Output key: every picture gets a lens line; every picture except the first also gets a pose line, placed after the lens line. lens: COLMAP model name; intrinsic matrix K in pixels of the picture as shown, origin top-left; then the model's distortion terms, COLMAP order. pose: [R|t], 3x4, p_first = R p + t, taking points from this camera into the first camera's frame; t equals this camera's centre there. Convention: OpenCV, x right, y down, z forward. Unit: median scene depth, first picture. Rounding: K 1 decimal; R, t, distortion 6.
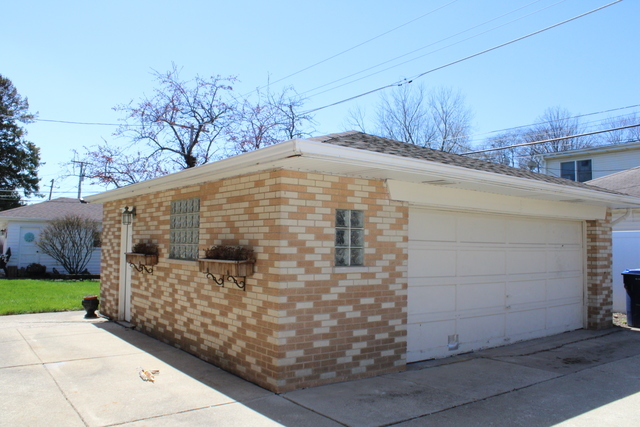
lens RADIAL K [[530.0, 0, 323.5], [0, 530.0, 212.0], [0, 0, 1]] dist [-0.158752, 0.140787]
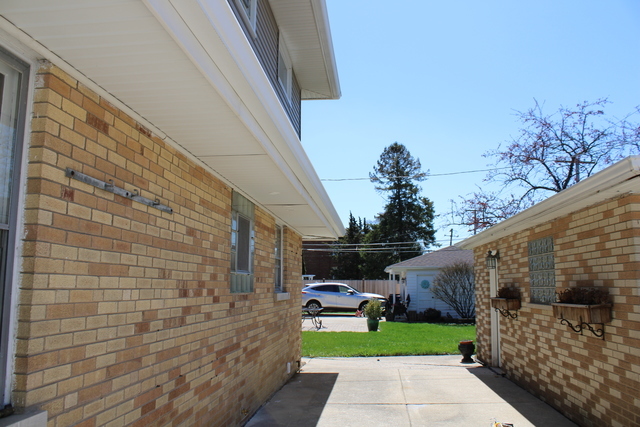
lens RADIAL K [[530.0, 0, 323.5], [0, 530.0, 212.0], [0, 0, 1]] dist [-0.158752, 0.140787]
pose [[0.744896, -0.109190, -0.658185, 0.069627], [0.054045, 0.993150, -0.103594, 0.003284], [0.664988, 0.041596, 0.745695, 0.062113]]
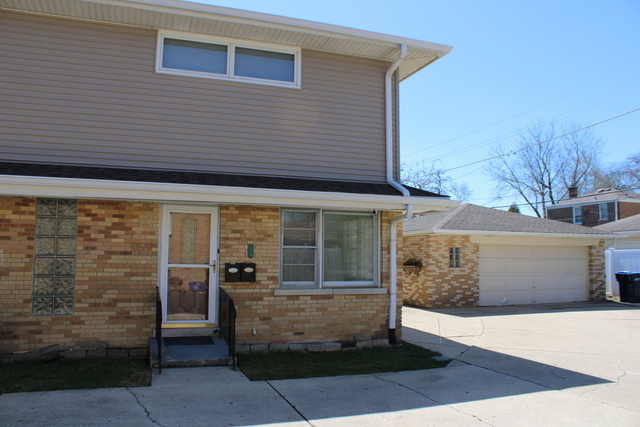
lens RADIAL K [[530.0, 0, 323.5], [0, 530.0, 212.0], [0, 0, 1]] dist [-0.158752, 0.140787]
pose [[0.955096, -0.031760, -0.294590, 0.190534], [0.024037, 0.999267, -0.029798, -0.113961], [0.295321, 0.021379, 0.955159, -1.691588]]
